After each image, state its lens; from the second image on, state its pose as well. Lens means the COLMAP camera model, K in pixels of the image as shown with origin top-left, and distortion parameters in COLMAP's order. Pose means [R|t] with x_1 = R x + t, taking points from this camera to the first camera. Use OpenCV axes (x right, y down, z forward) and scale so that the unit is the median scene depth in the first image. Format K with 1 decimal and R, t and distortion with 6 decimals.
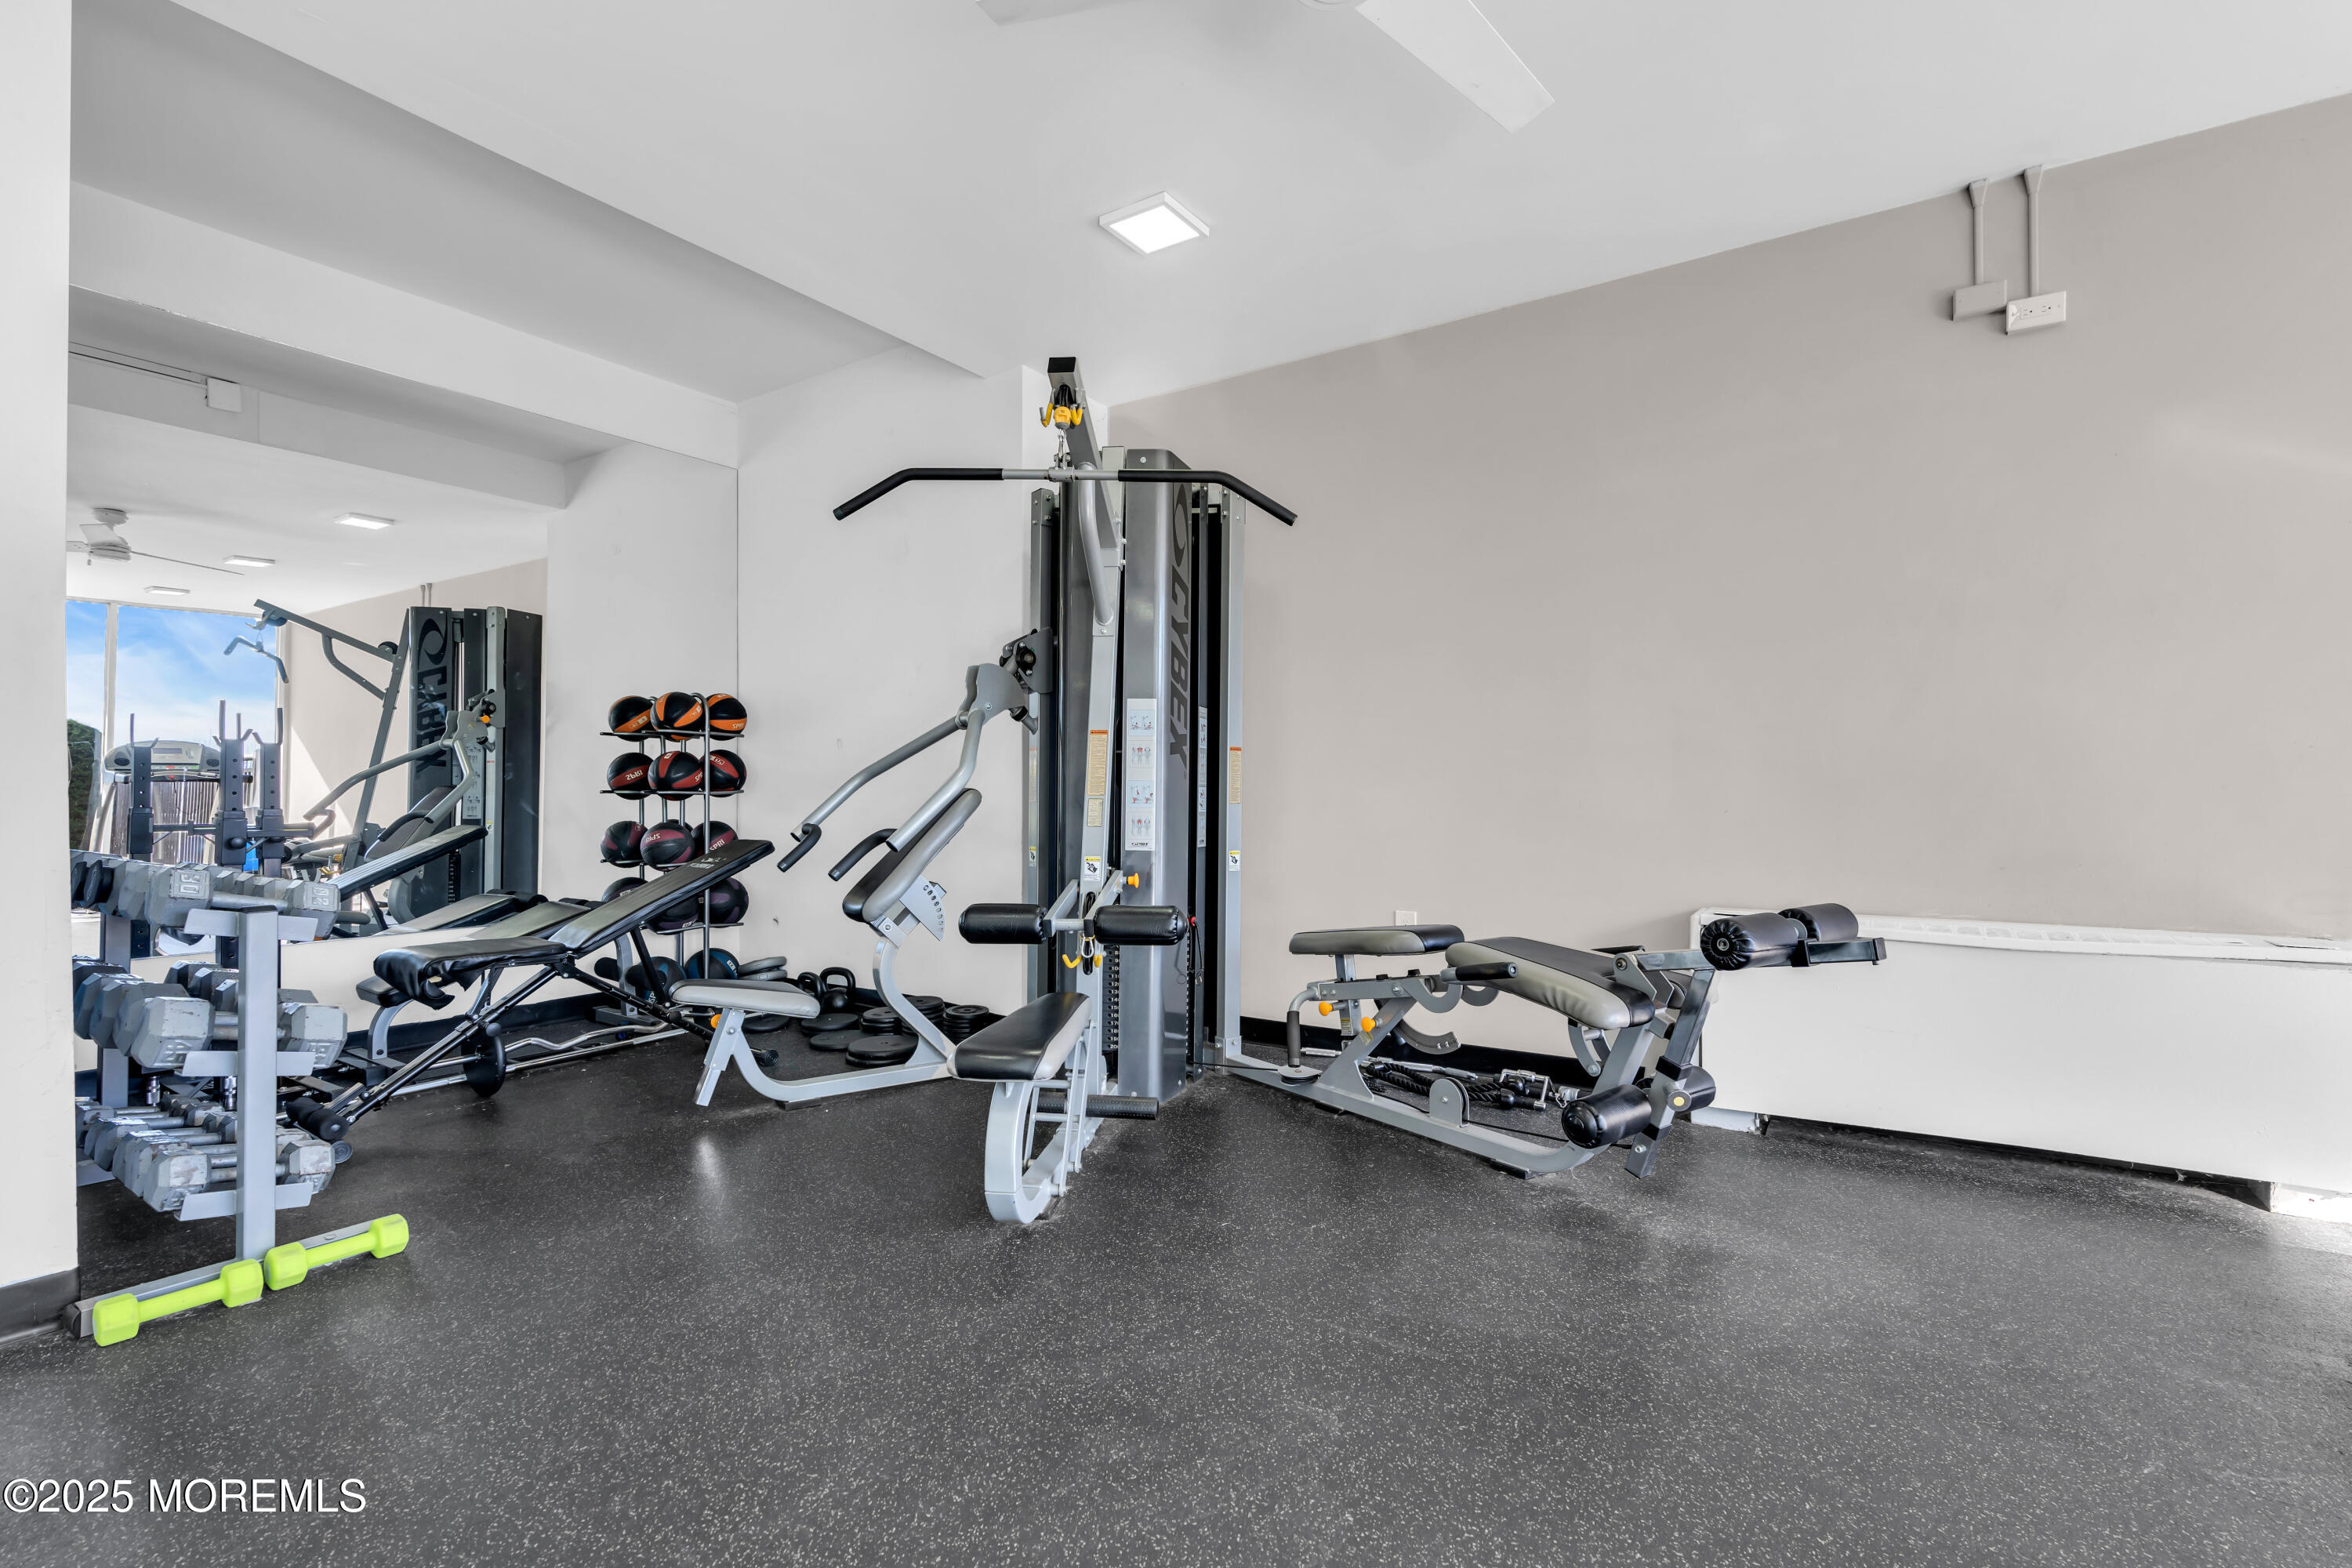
lens RADIAL K [[1063.3, 0, 1172.5], [0, 1063.3, 789.4], [0, 0, 1]] dist [0.000399, 0.001212]
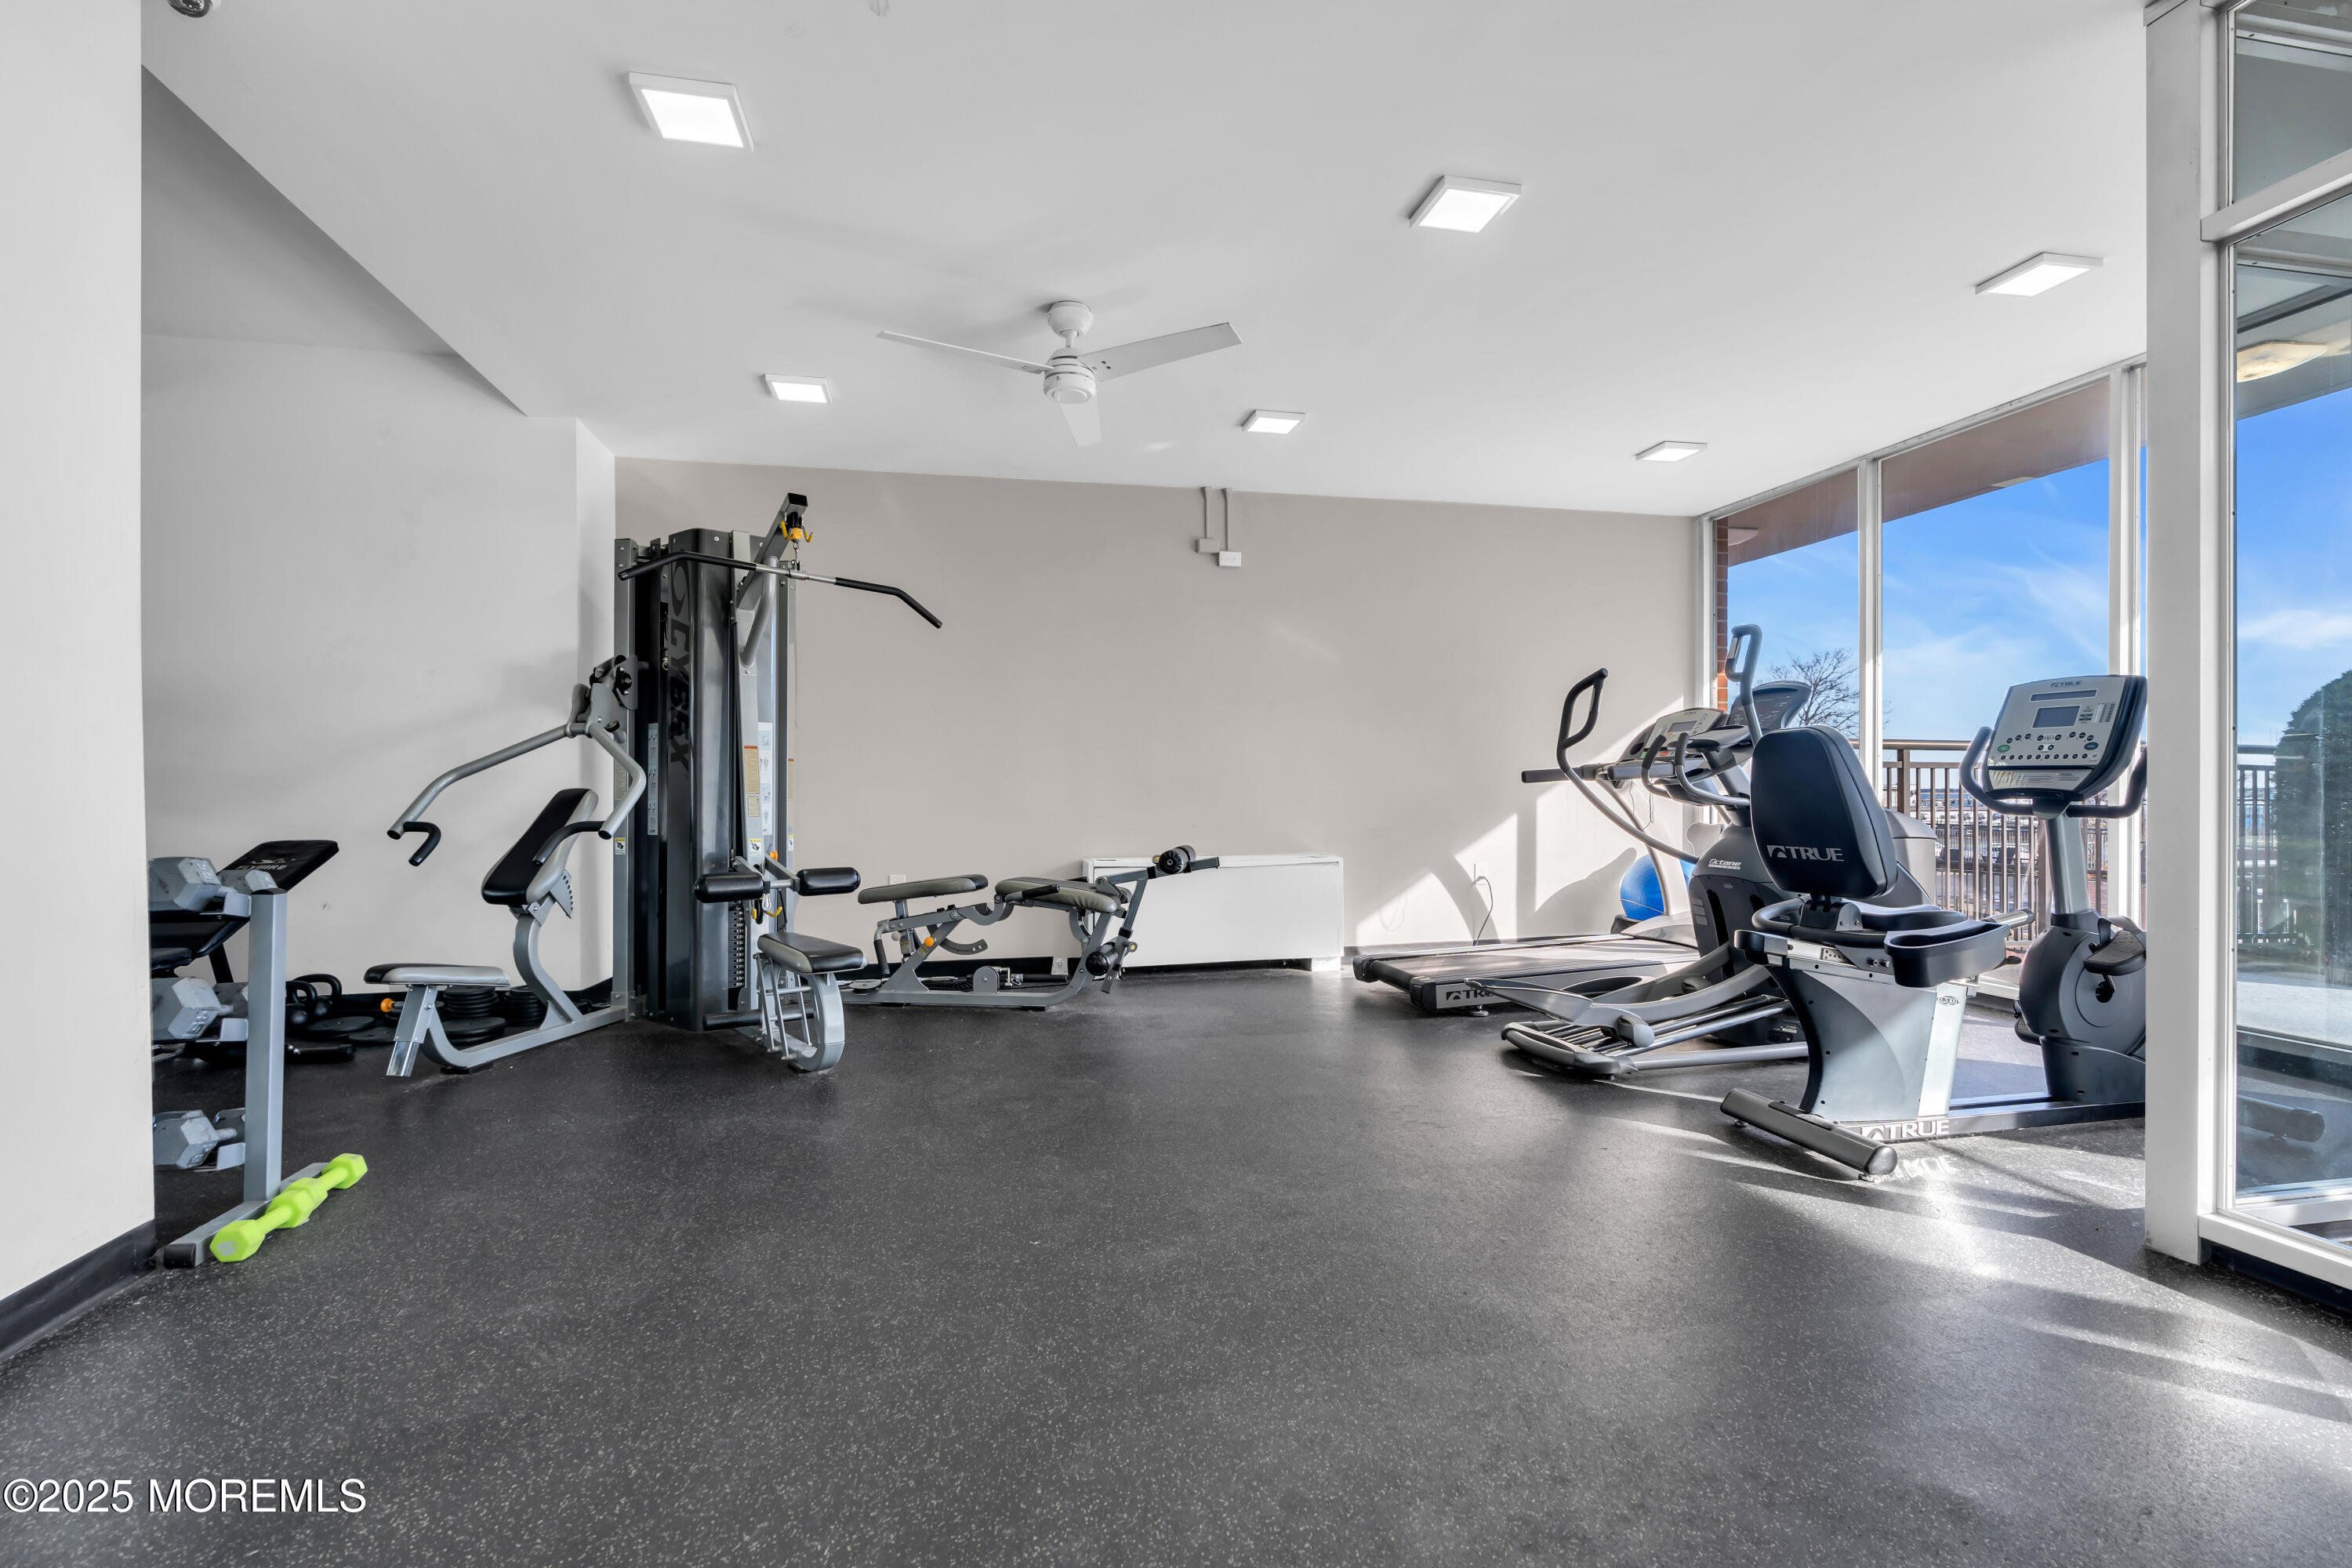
lens RADIAL K [[1063.3, 0, 1175.6], [0, 1063.3, 788.4], [0, 0, 1]] dist [0.000399, 0.001212]
pose [[0.701611, 0.000331, 0.712561, -0.702834], [0.001166, 0.999998, -0.001612, 0.000821], [-0.712560, 0.001962, 0.701609, -0.357668]]
